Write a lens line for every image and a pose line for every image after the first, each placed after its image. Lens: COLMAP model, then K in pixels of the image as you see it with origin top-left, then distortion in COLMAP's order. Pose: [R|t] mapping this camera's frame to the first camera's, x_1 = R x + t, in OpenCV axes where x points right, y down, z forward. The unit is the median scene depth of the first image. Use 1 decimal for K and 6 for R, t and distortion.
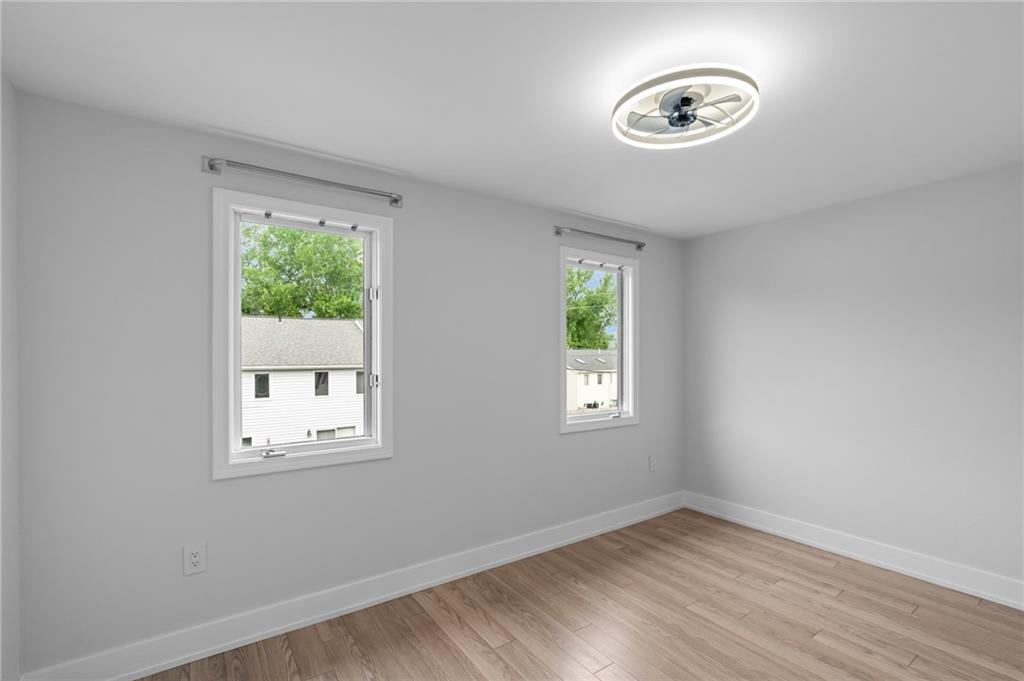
lens RADIAL K [[478.1, 0, 517.8], [0, 478.1, 353.8], [0, 0, 1]] dist [0.002191, 0.000611]
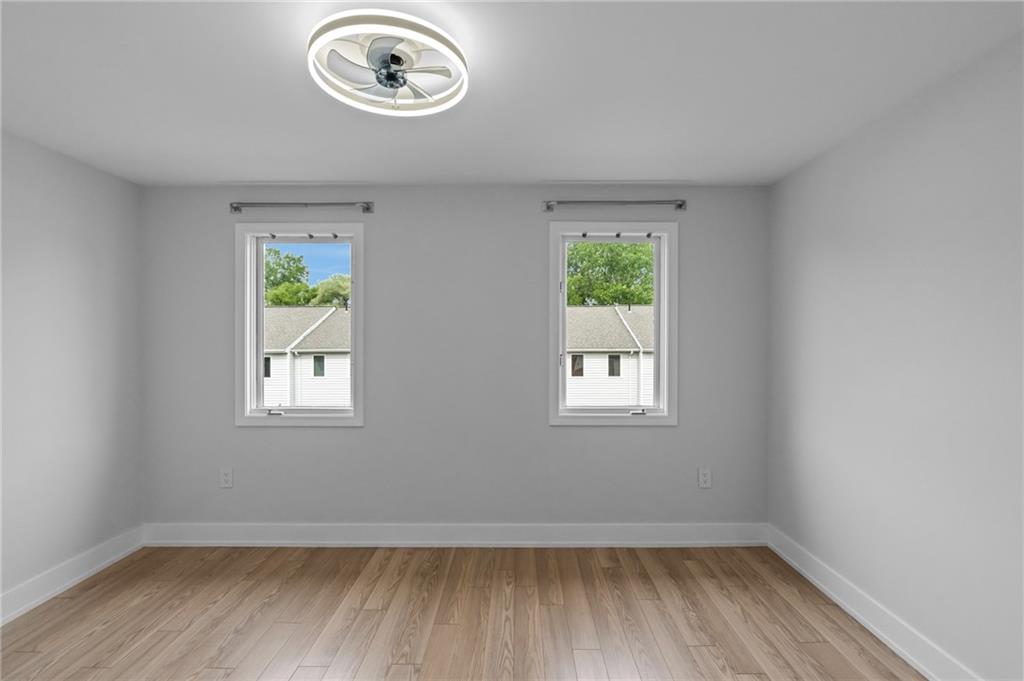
lens RADIAL K [[470.0, 0, 518.4], [0, 470.0, 340.2], [0, 0, 1]] dist [-0.005187, 0.001379]
pose [[0.809013, 0.003876, -0.587778, 0.572092], [-0.001147, 0.999987, 0.005017, -0.001847], [0.587790, -0.003384, 0.809006, 0.230368]]
